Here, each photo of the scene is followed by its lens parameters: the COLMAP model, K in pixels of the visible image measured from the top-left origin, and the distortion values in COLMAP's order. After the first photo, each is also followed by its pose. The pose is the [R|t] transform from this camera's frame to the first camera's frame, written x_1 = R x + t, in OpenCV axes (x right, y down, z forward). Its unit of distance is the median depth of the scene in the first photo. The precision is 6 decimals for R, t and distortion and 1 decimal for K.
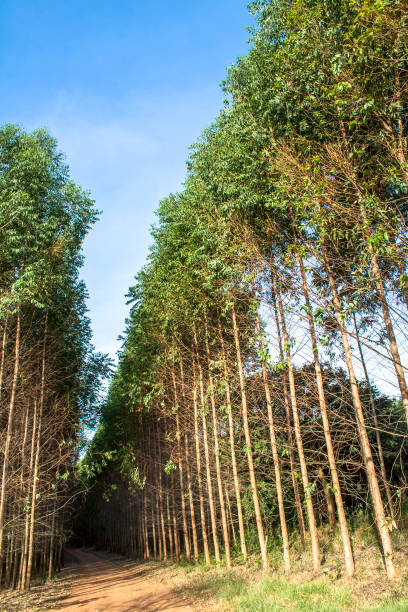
lens RADIAL K [[520.4, 0, 215.3], [0, 520.4, 307.2], [0, 0, 1]] dist [-0.175560, 0.164179]
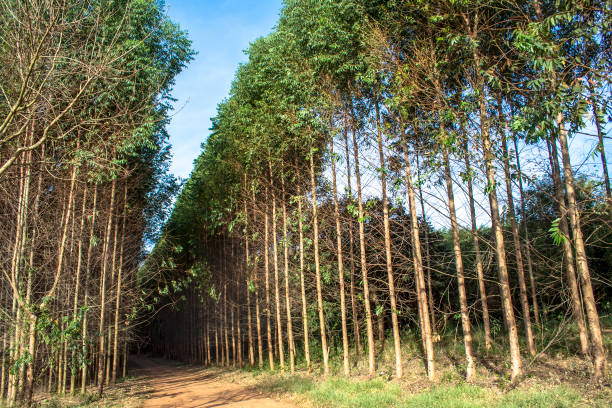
lens RADIAL K [[542.2, 0, 306.6], [0, 542.2, 216.2], [0, 0, 1]] dist [-0.133731, 0.013011]
pose [[0.995092, 0.054755, 0.082427, -0.063177], [-0.068657, 0.981882, 0.176617, -0.057883], [-0.071263, -0.181409, 0.980822, -0.154318]]
